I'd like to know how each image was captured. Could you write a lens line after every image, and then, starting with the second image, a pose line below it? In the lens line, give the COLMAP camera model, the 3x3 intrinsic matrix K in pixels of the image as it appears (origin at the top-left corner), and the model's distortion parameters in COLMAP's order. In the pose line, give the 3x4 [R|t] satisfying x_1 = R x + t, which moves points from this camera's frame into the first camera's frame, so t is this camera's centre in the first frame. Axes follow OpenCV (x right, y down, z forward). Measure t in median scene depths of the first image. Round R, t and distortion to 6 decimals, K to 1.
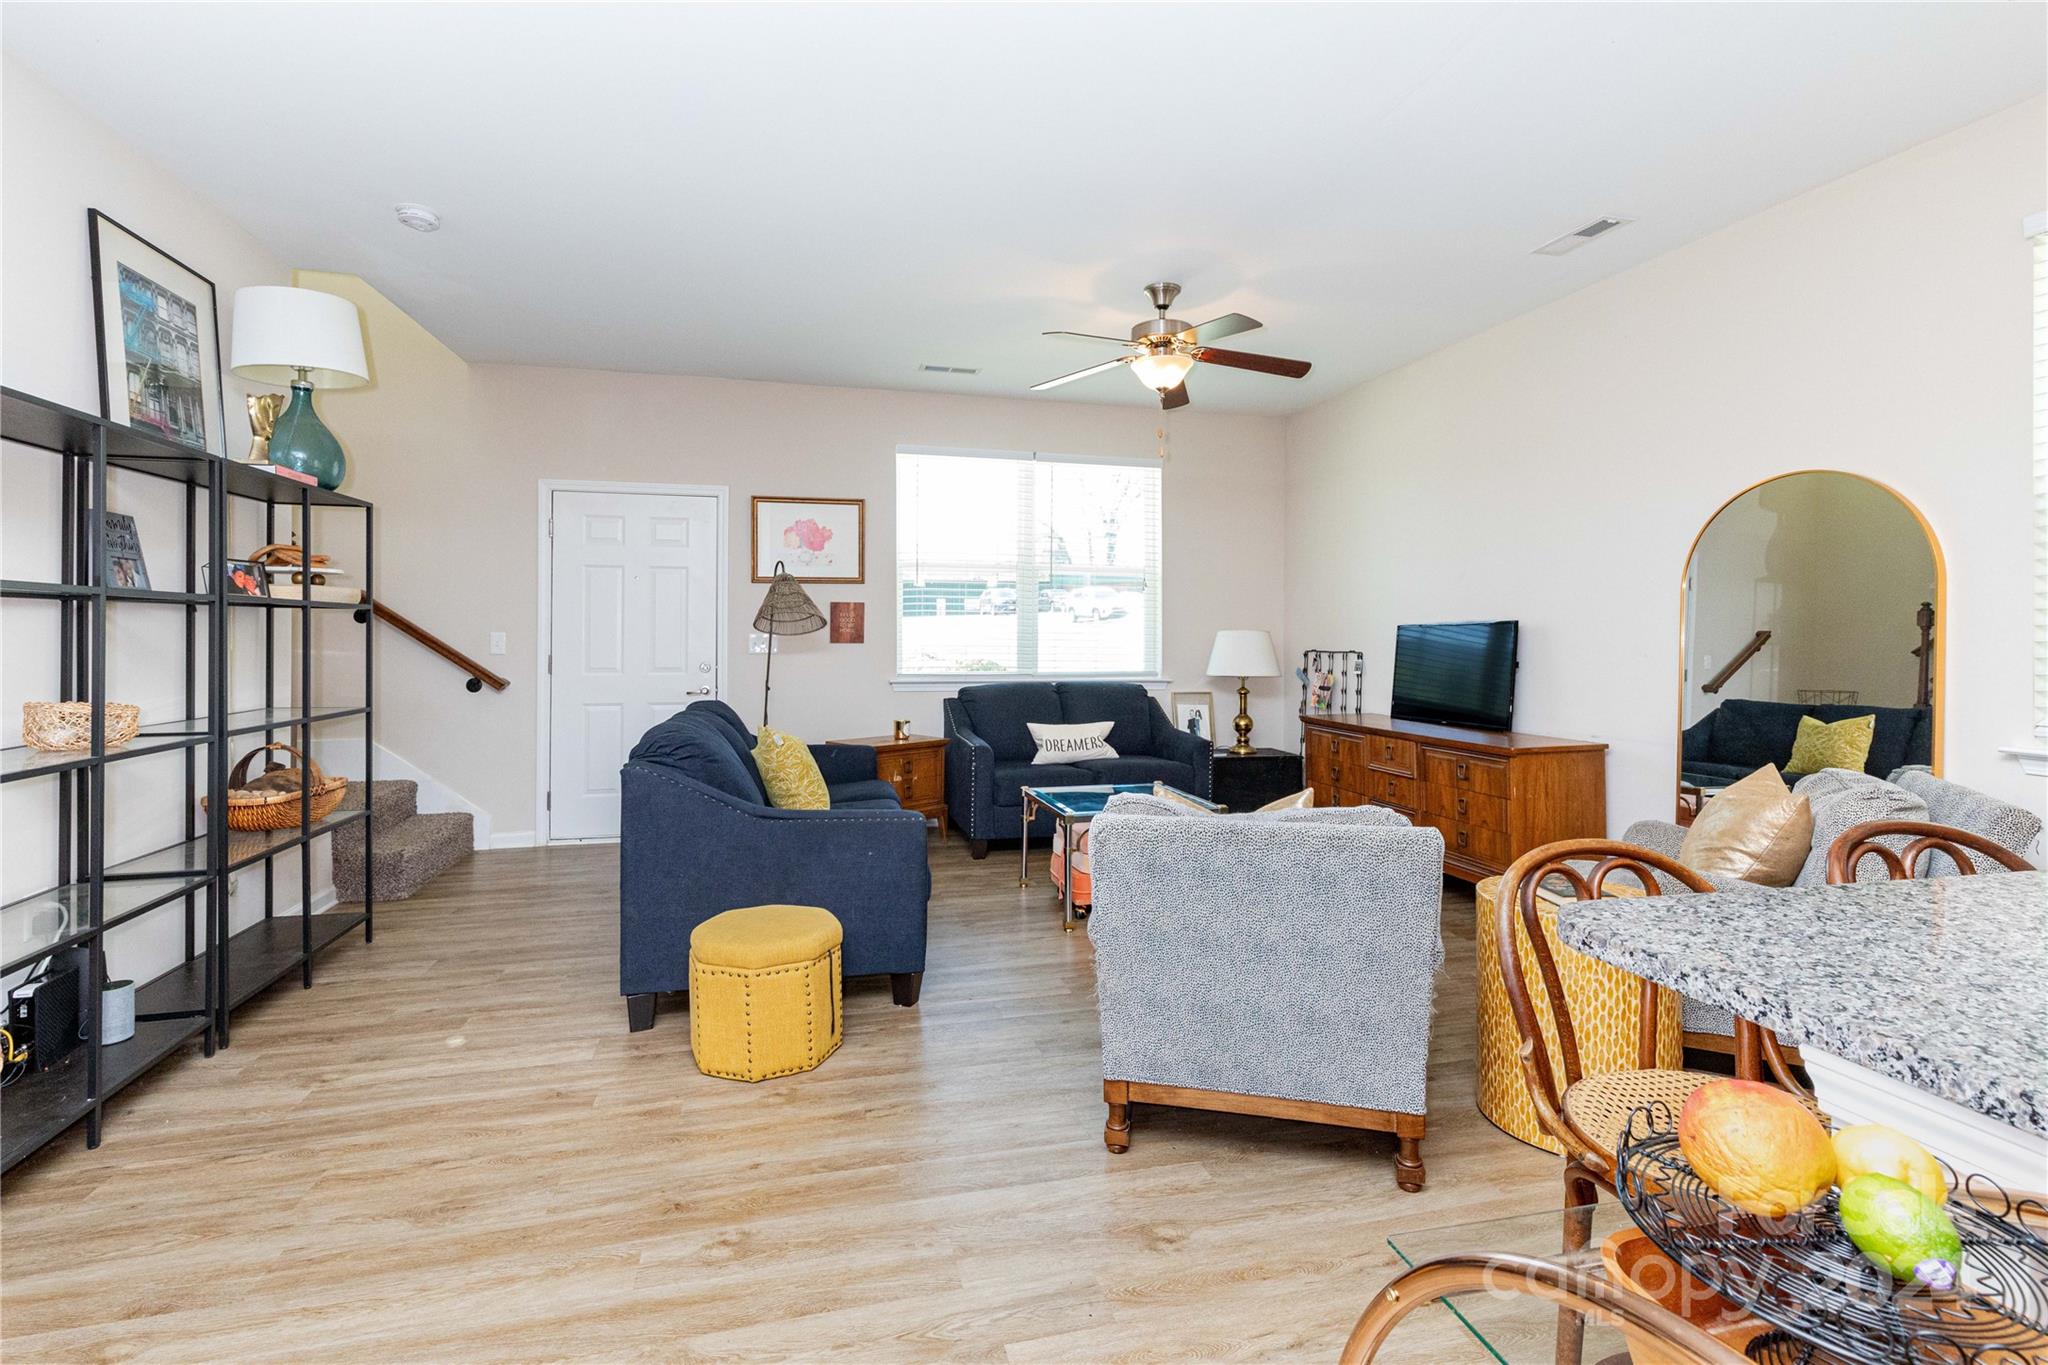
lens RADIAL K [[954.3, 0, 1022.2], [0, 954.3, 590.5], [0, 0, 1]] dist [-0.001434, -0.000602]
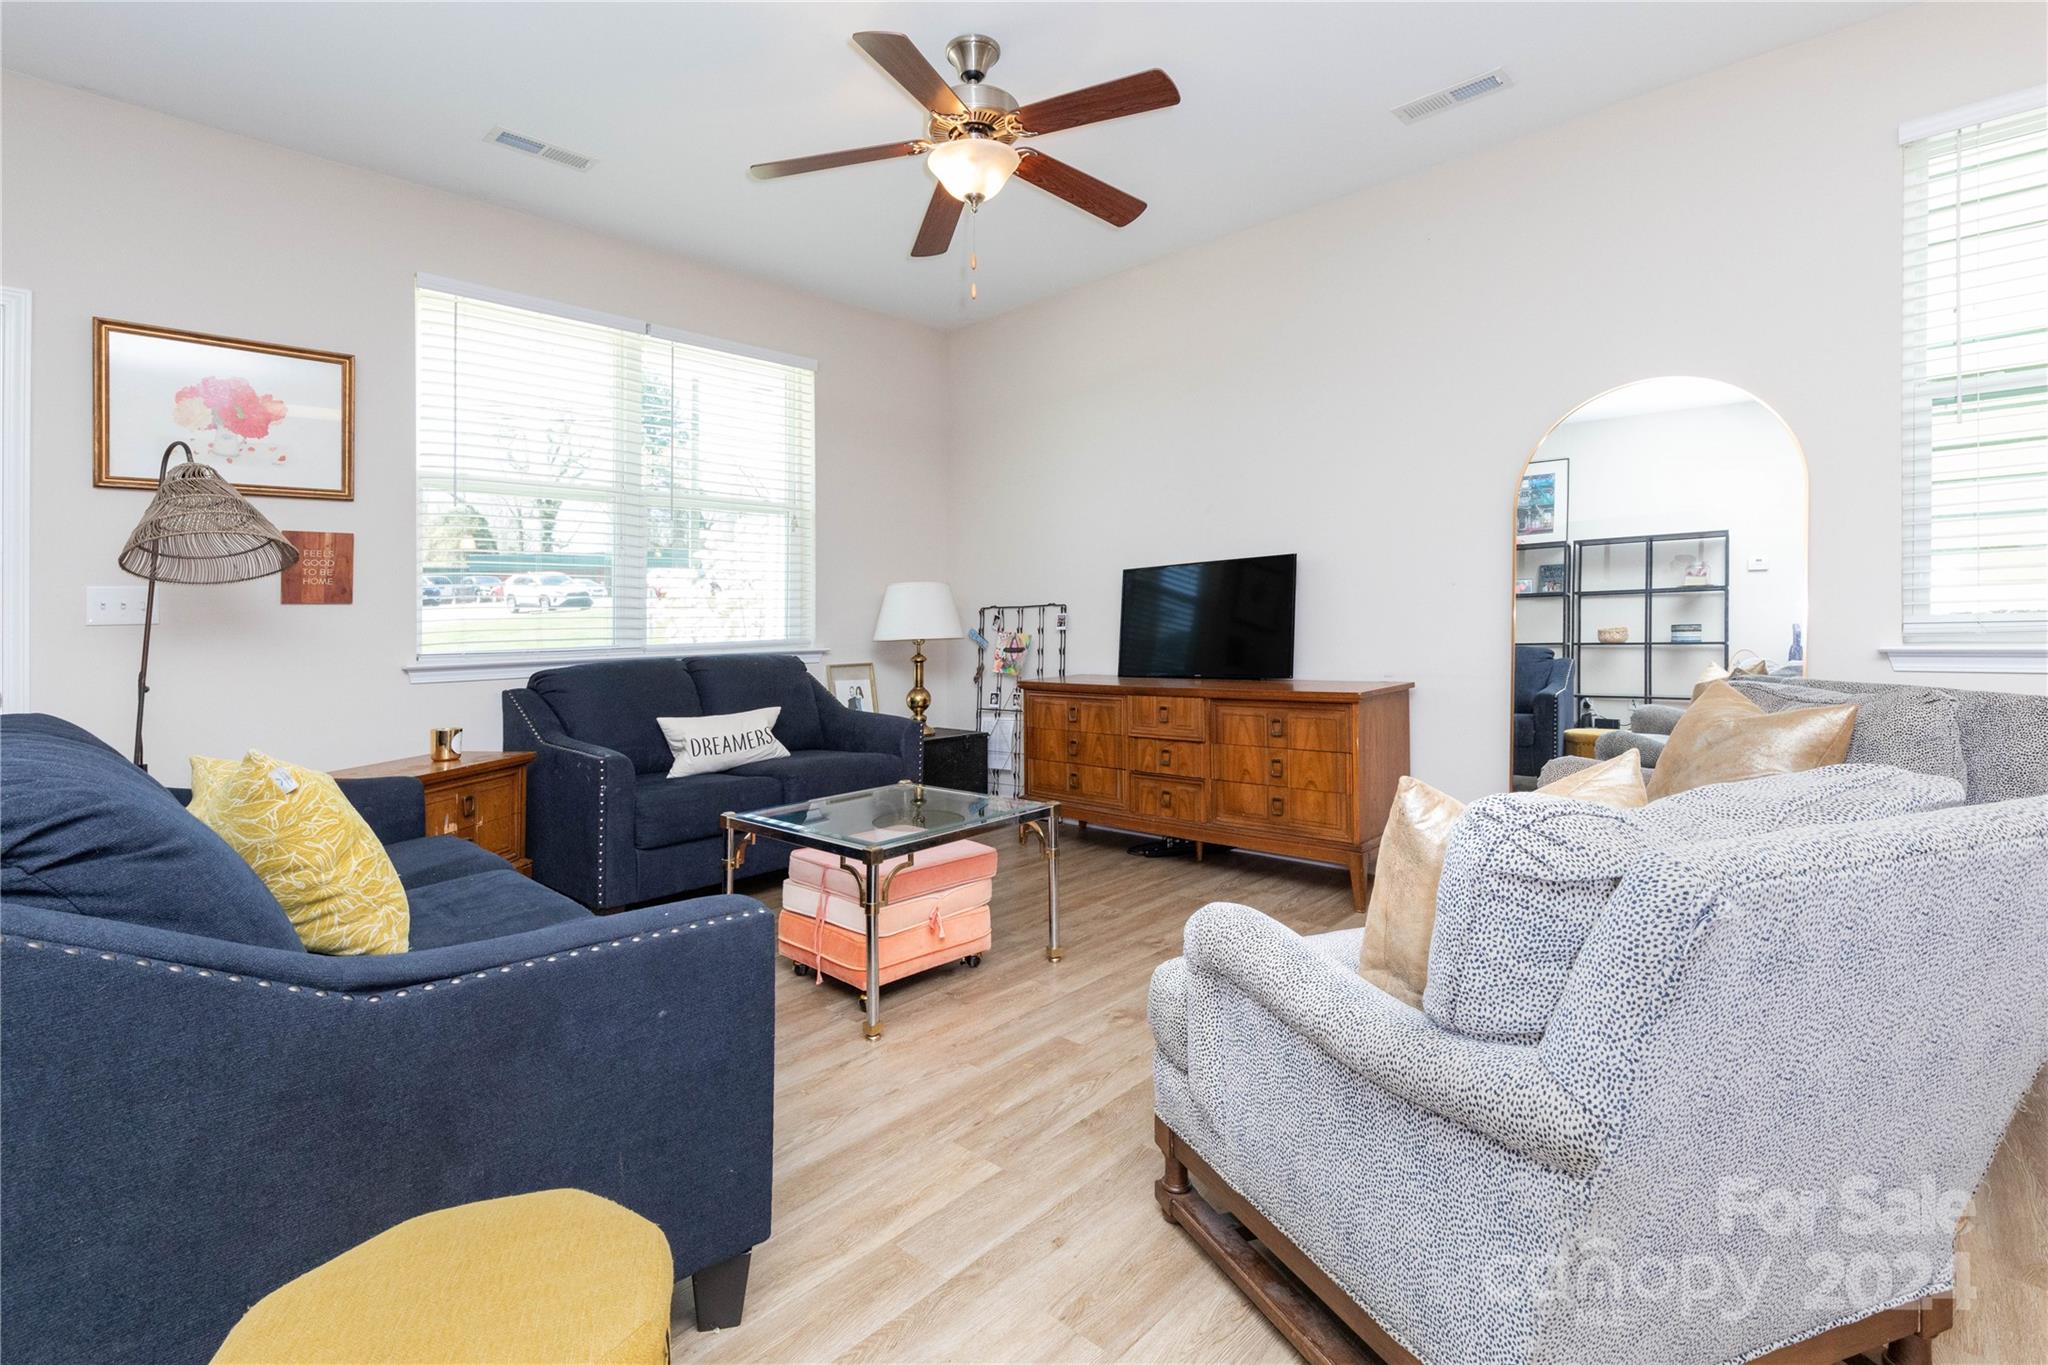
lens RADIAL K [[954.3, 0, 1022.2], [0, 954.3, 590.5], [0, 0, 1]] dist [-0.001434, -0.000602]
pose [[0.845148, -0.007815, 0.534475, -0.134361], [0.002991, 0.999947, 0.009891, 0.043465], [-0.534523, -0.006761, 0.845127, 0.296069]]
